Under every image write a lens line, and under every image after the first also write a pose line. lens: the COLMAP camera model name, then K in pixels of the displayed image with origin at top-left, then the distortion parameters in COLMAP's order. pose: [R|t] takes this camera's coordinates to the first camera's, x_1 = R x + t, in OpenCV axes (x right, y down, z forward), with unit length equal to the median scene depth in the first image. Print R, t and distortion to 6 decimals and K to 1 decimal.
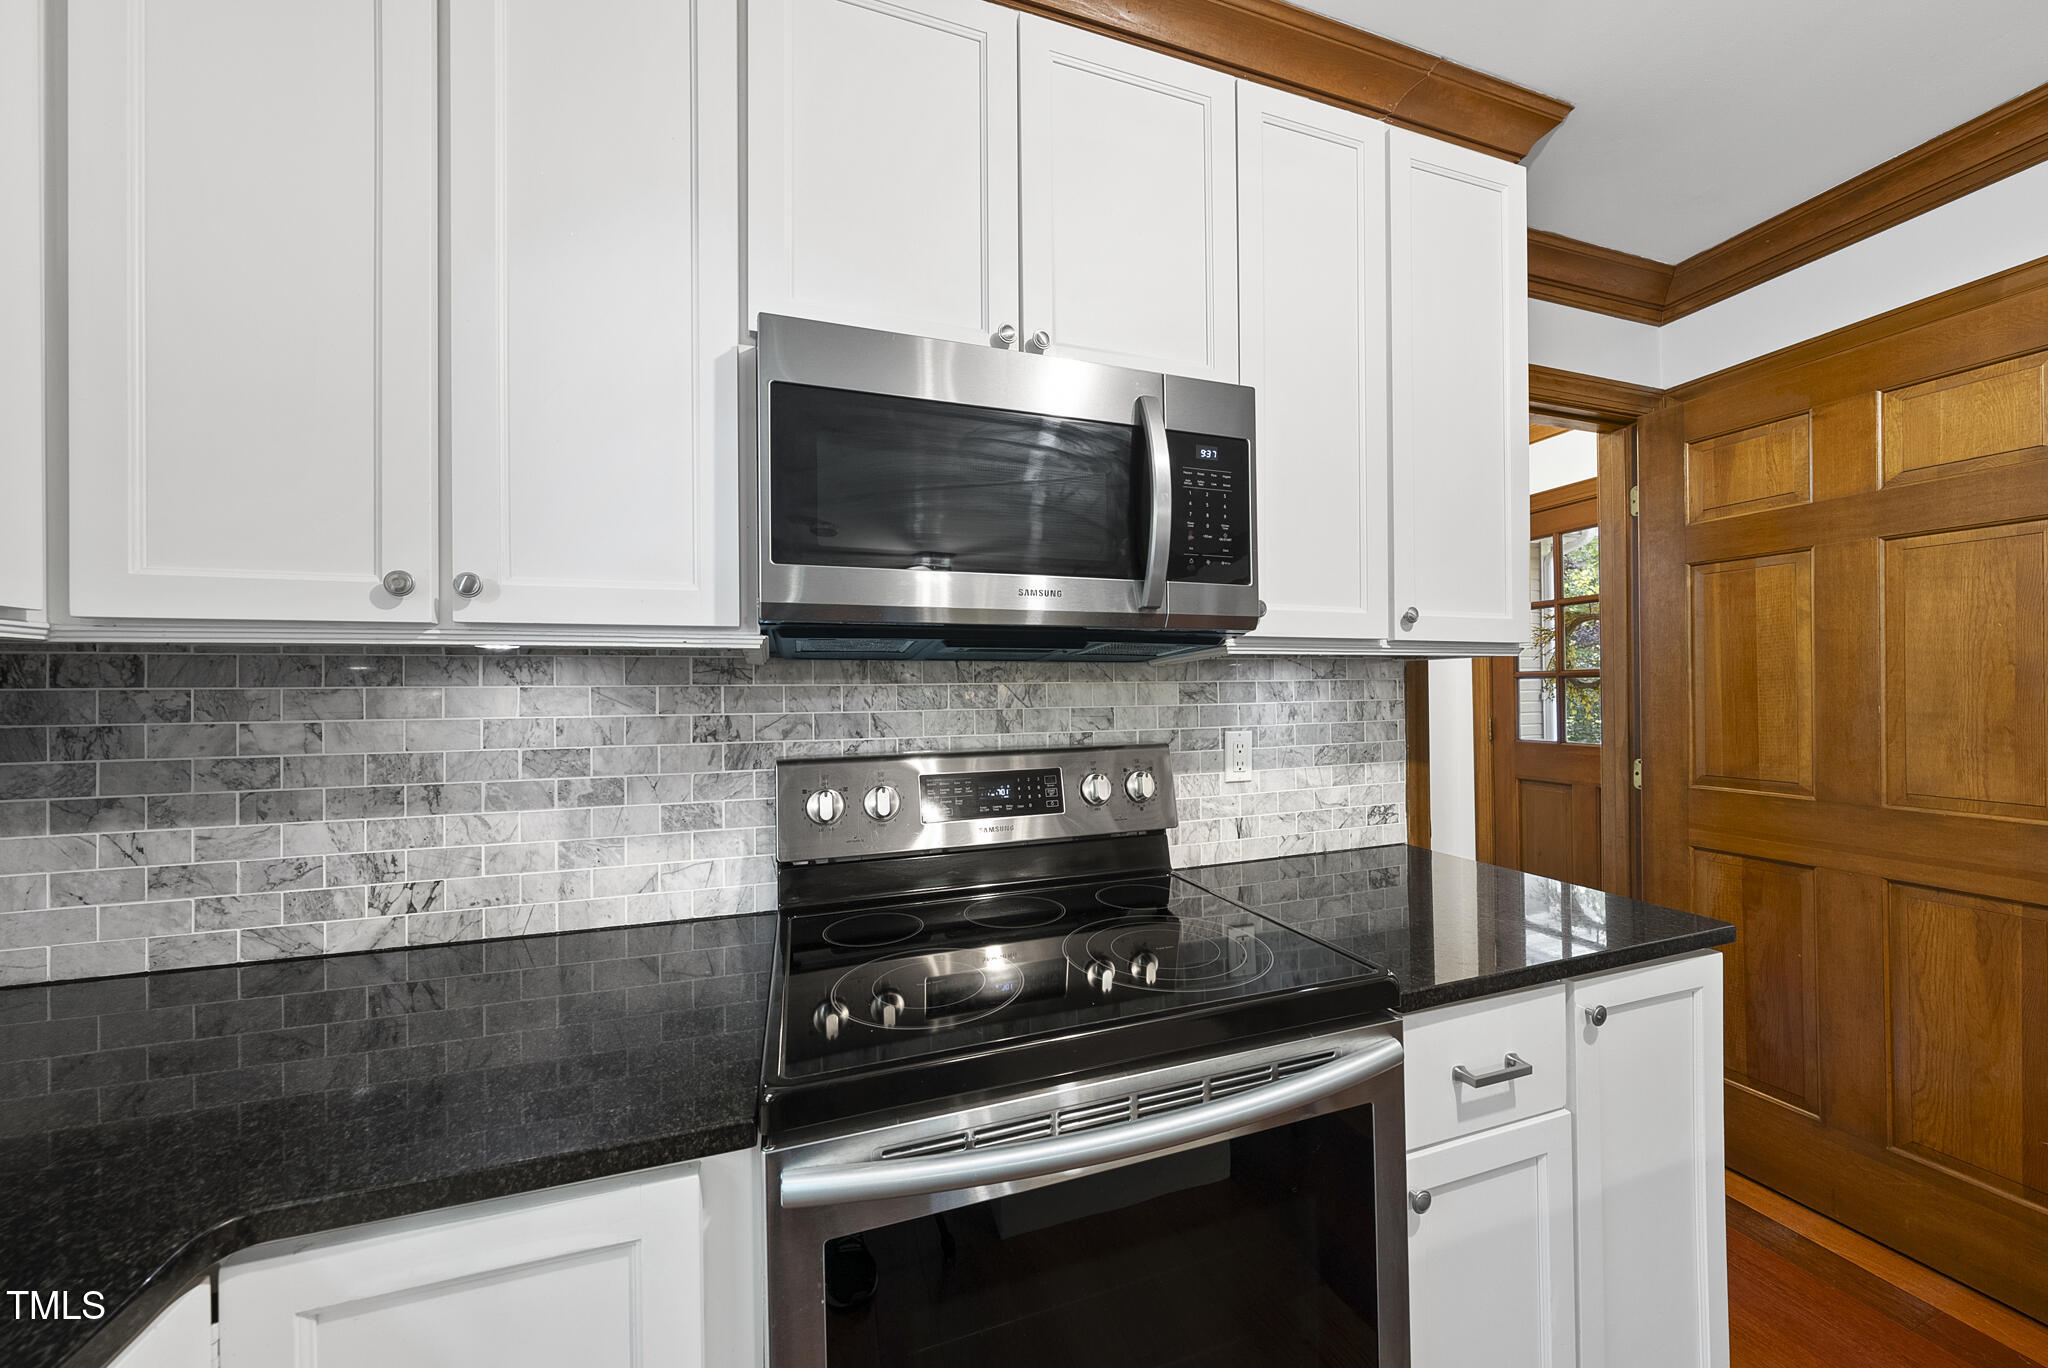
lens RADIAL K [[704.8, 0, 1028.7], [0, 704.8, 685.1], [0, 0, 1]] dist [0.000679, 0.000374]
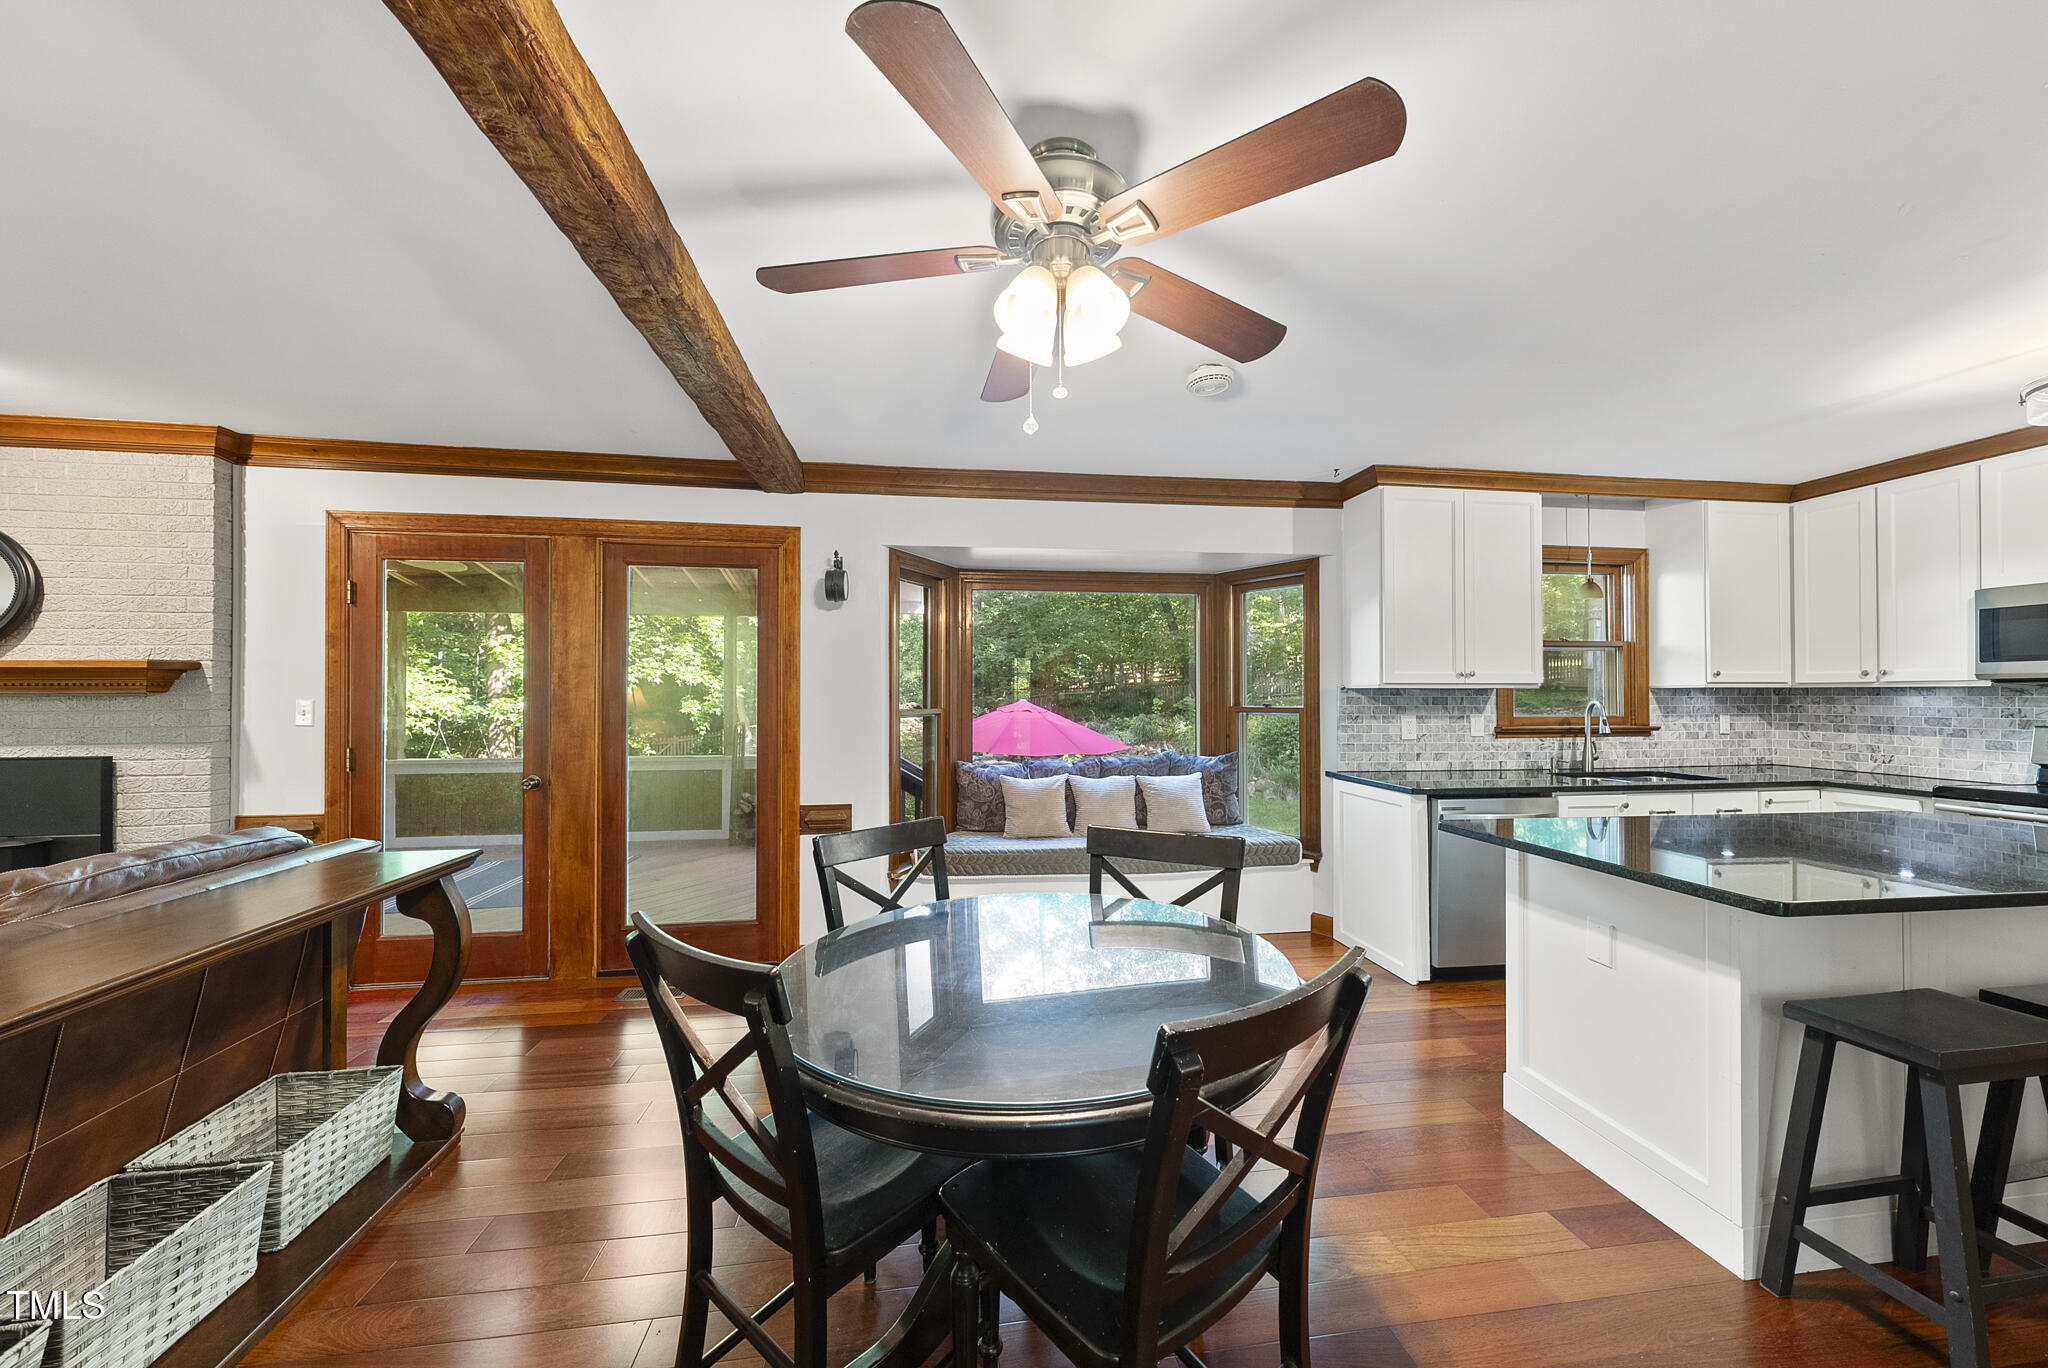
lens RADIAL K [[704.8, 0, 1013.8], [0, 704.8, 700.3], [0, 0, 1]] dist [0.000679, 0.000374]
pose [[-0.172517, 0.013318, -0.984917, 3.254570], [0.005881, 0.999905, 0.012491, -0.047700], [0.984989, -0.003638, -0.172579, -2.585070]]
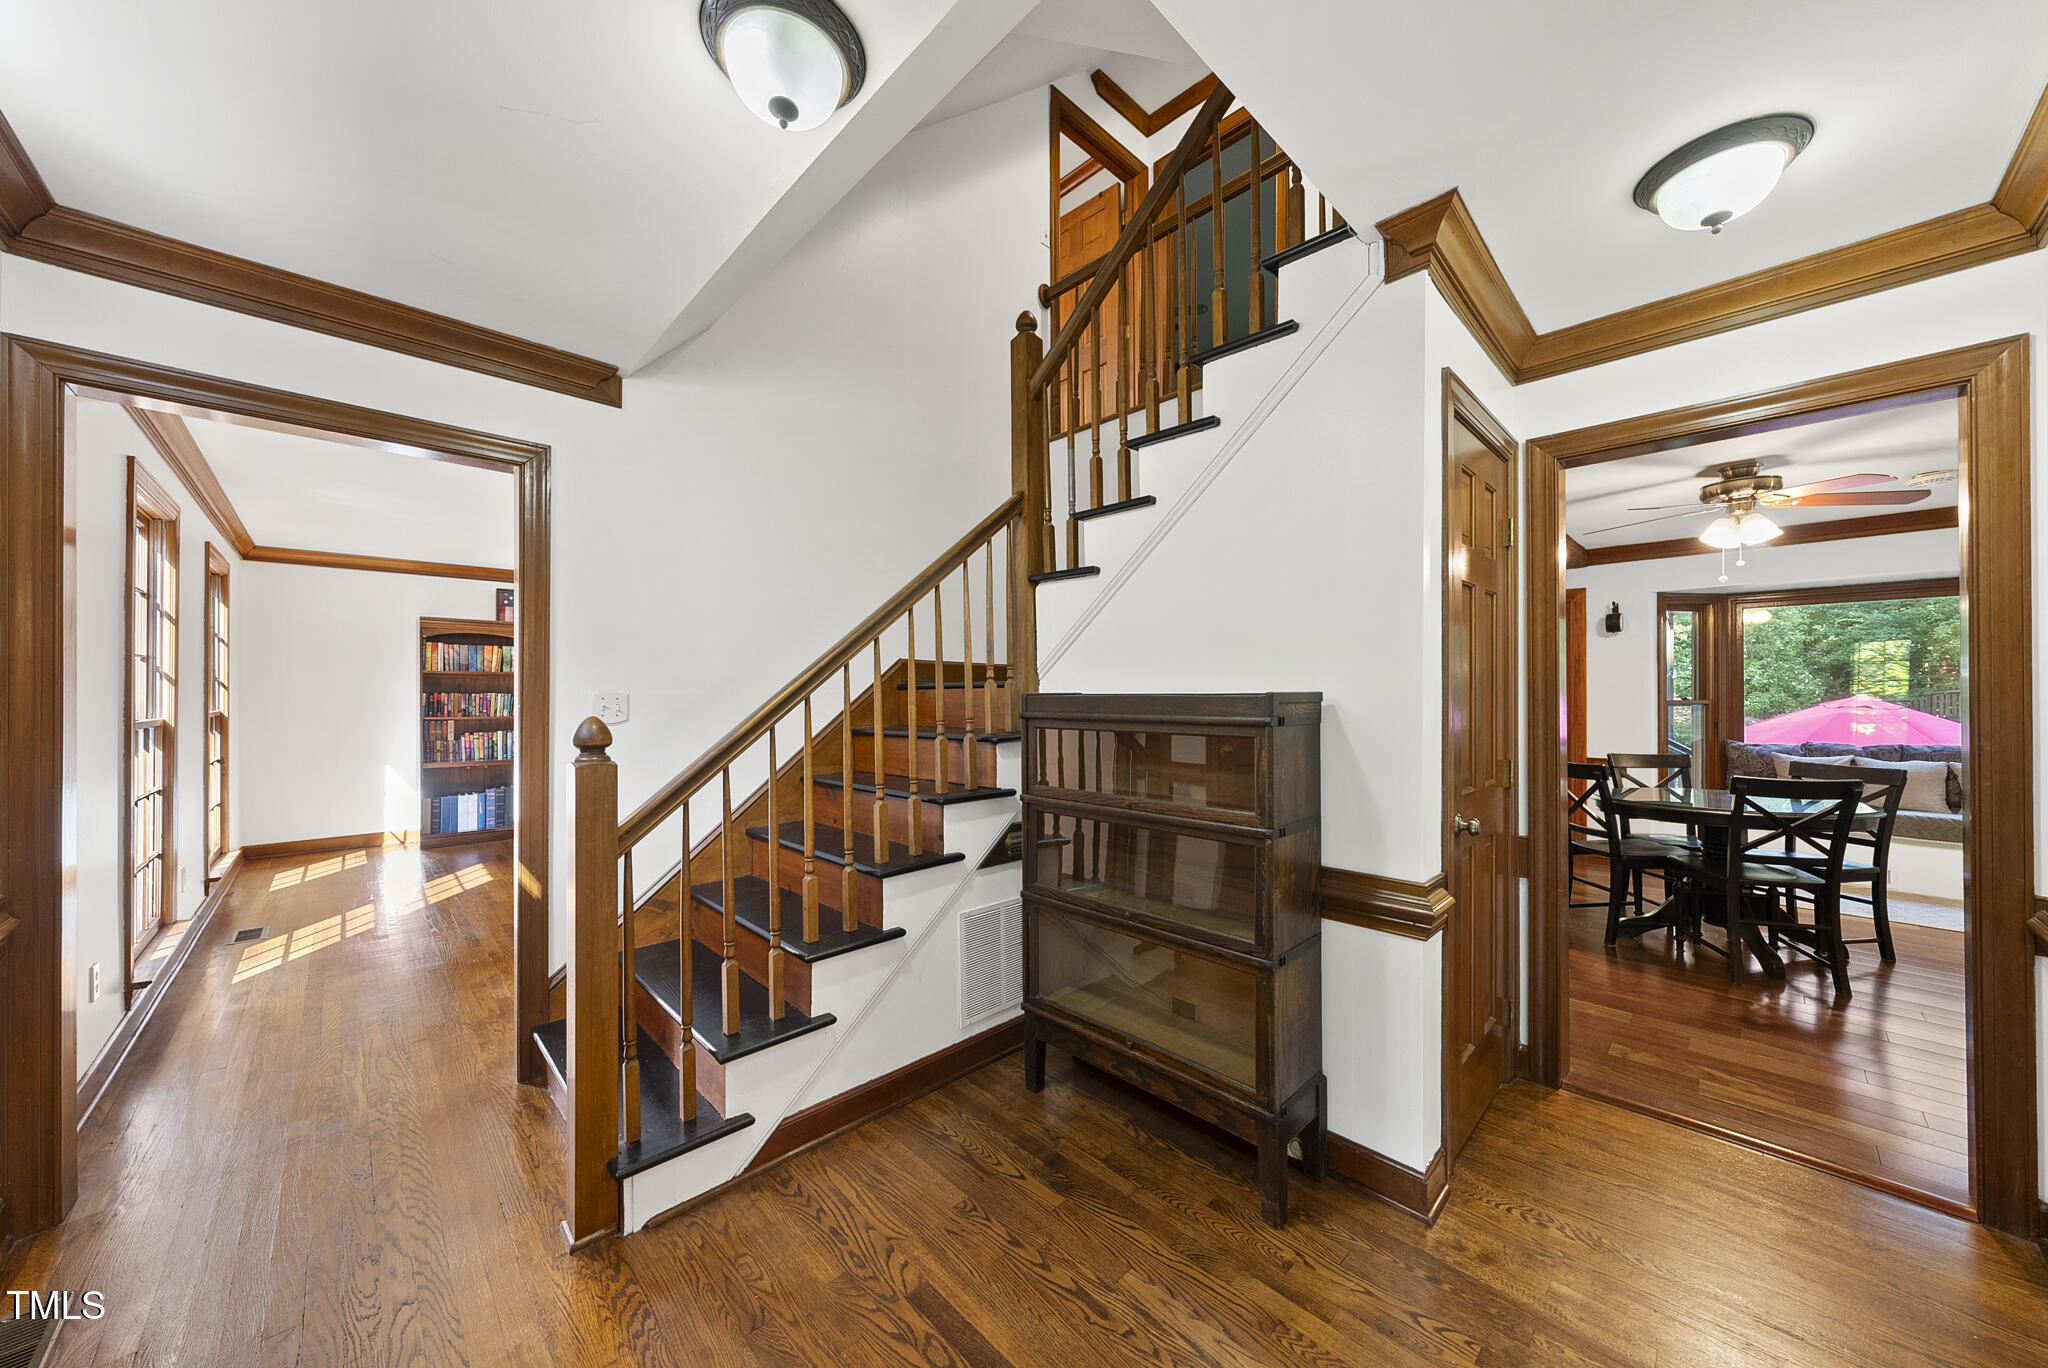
lens RADIAL K [[704.8, 0, 1027.1], [0, 704.8, 692.9], [0, 0, 1]] dist [0.000679, 0.000374]
pose [[-0.891549, 0.007310, -0.452865, 6.412846], [0.006522, 0.999973, 0.003302, -0.060870], [0.452877, -0.000010, -0.891573, -1.269389]]
